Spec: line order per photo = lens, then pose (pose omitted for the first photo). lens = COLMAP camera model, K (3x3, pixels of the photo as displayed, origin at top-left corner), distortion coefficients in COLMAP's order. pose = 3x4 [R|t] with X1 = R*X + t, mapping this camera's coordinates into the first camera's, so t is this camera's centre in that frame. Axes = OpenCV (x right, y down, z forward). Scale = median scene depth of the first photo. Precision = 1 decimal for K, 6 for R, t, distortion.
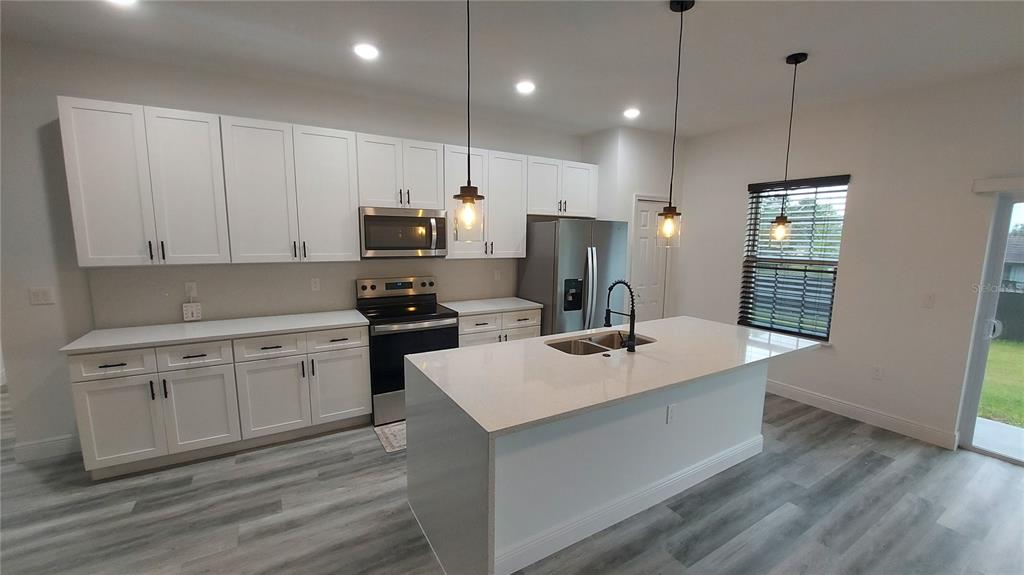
lens RADIAL K [[408.6, 0, 513.8], [0, 408.6, 290.4], [0, 0, 1]] dist [-0.014482, -0.000319]
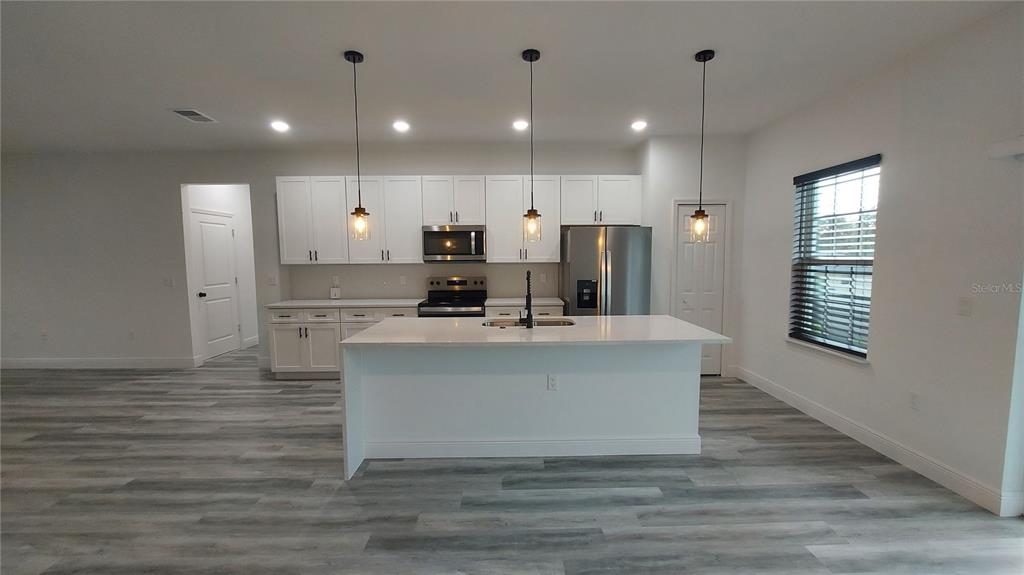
lens RADIAL K [[408.6, 0, 511.2], [0, 408.6, 287.2], [0, 0, 1]] dist [-0.014482, -0.000319]
pose [[0.860890, 0.020558, -0.508375, 0.669678], [-0.050528, 0.997698, -0.045219, 0.066109], [0.506276, 0.064616, 0.859948, -0.076743]]
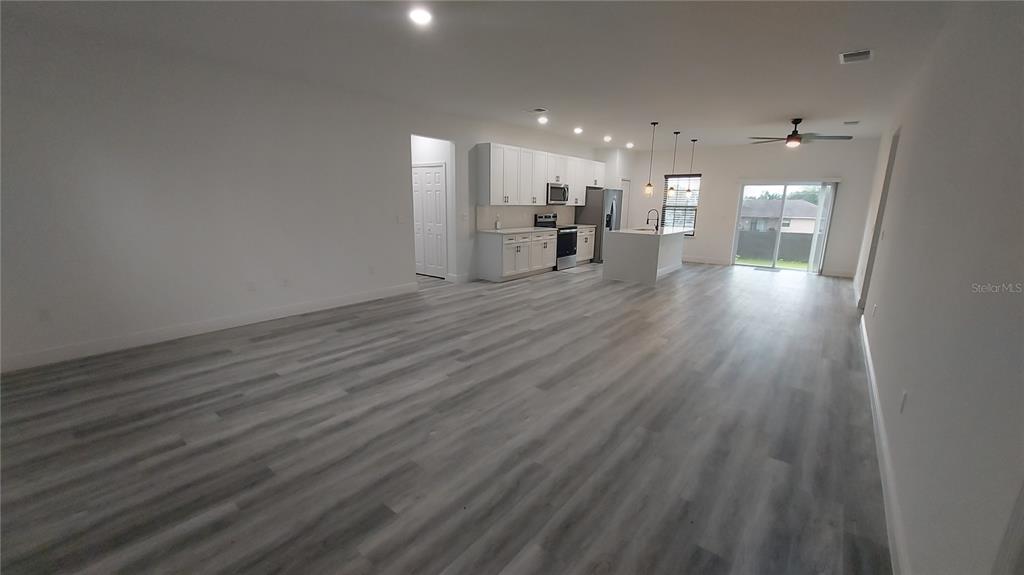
lens RADIAL K [[408.6, 0, 512.9], [0, 408.6, 289.7], [0, 0, 1]] dist [-0.014482, -0.000319]
pose [[0.938073, -0.070575, 0.339174, -1.554082], [0.040704, 0.994702, 0.094399, 0.210202], [-0.344039, -0.074748, 0.935975, -1.379230]]
